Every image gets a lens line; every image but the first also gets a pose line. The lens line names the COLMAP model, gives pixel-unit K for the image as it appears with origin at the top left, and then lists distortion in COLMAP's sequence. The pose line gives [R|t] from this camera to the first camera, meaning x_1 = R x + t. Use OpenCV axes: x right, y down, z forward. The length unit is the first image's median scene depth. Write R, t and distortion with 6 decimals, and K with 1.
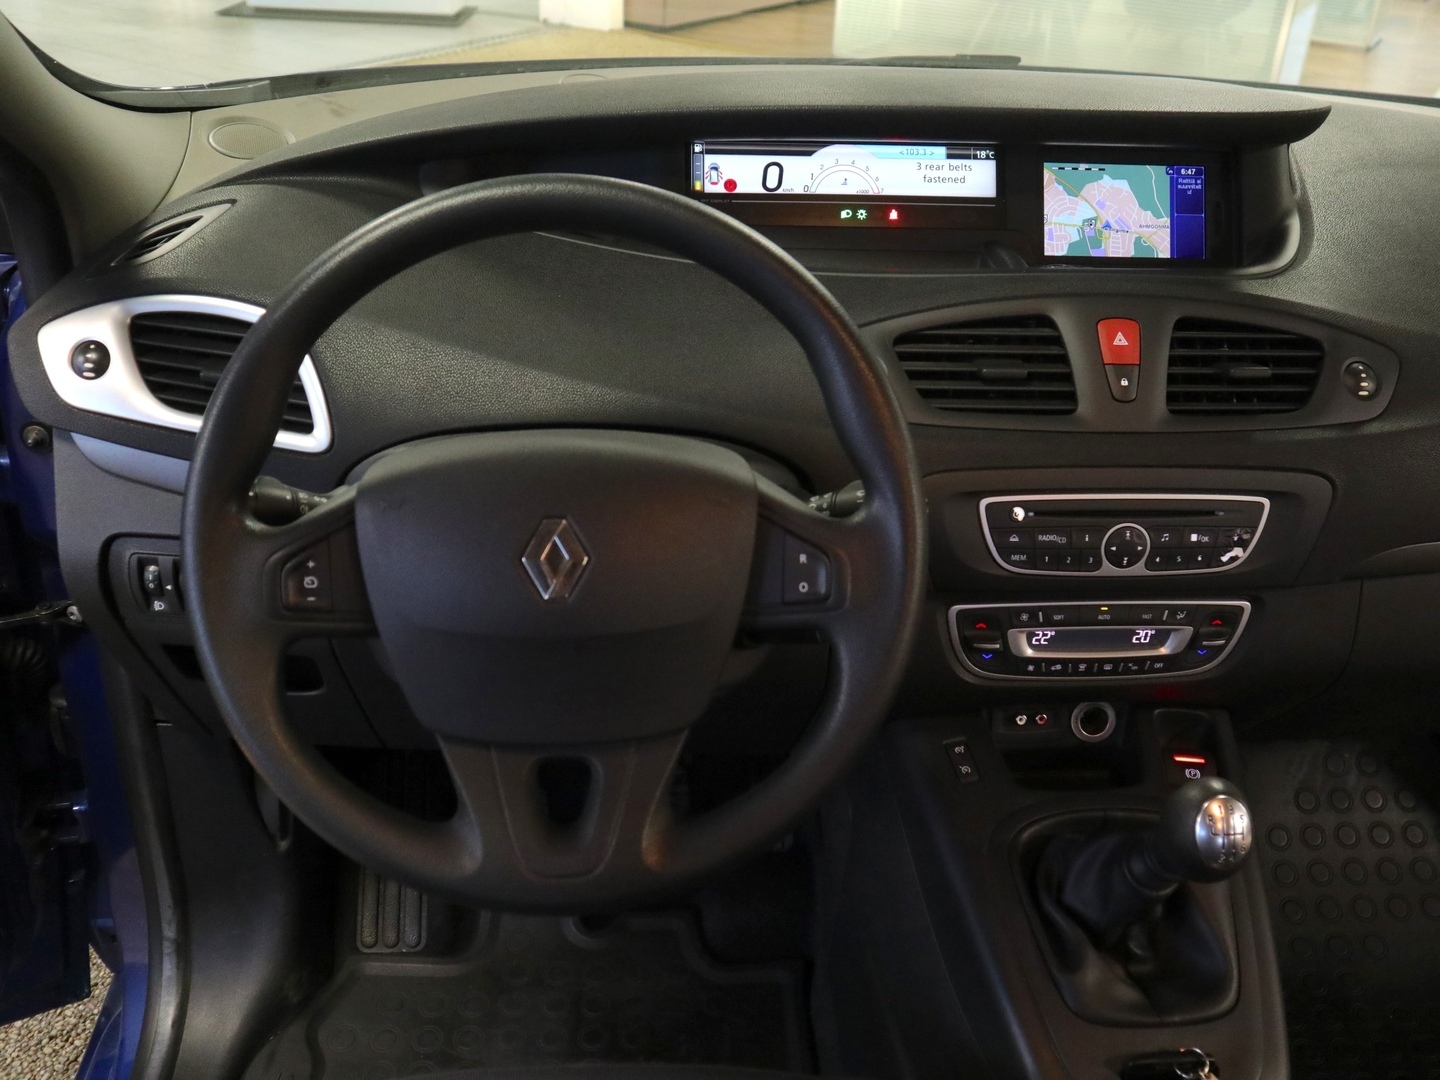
lens RADIAL K [[1447.5, 0, 694.3], [0, 1447.5, 510.9], [0, 0, 1]] dist [-0.038818, 0.000000]
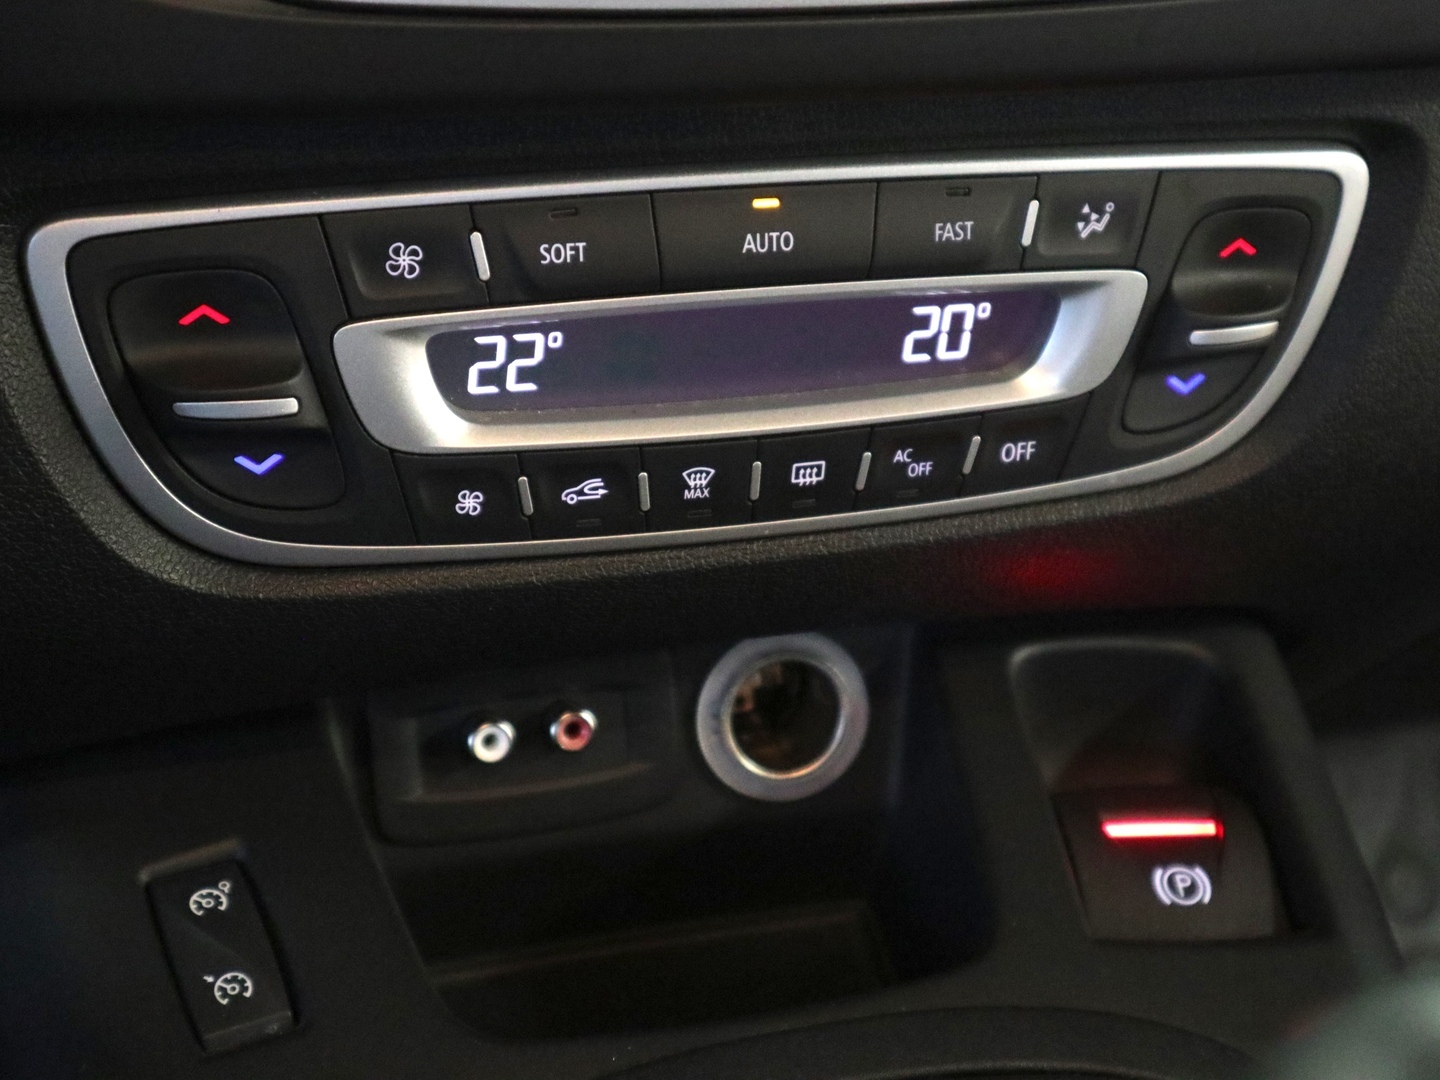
lens RADIAL K [[2022.1, 0, 728.0], [0, 2022.1, 537.8], [0, 0, 1]] dist [0.009878, 0.000000]
pose [[0.976734, -0.085895, 0.196504, 0.210271], [0.081410, 0.996205, 0.030804, 0.107757], [-0.198404, -0.014090, 0.980019, 0.686760]]
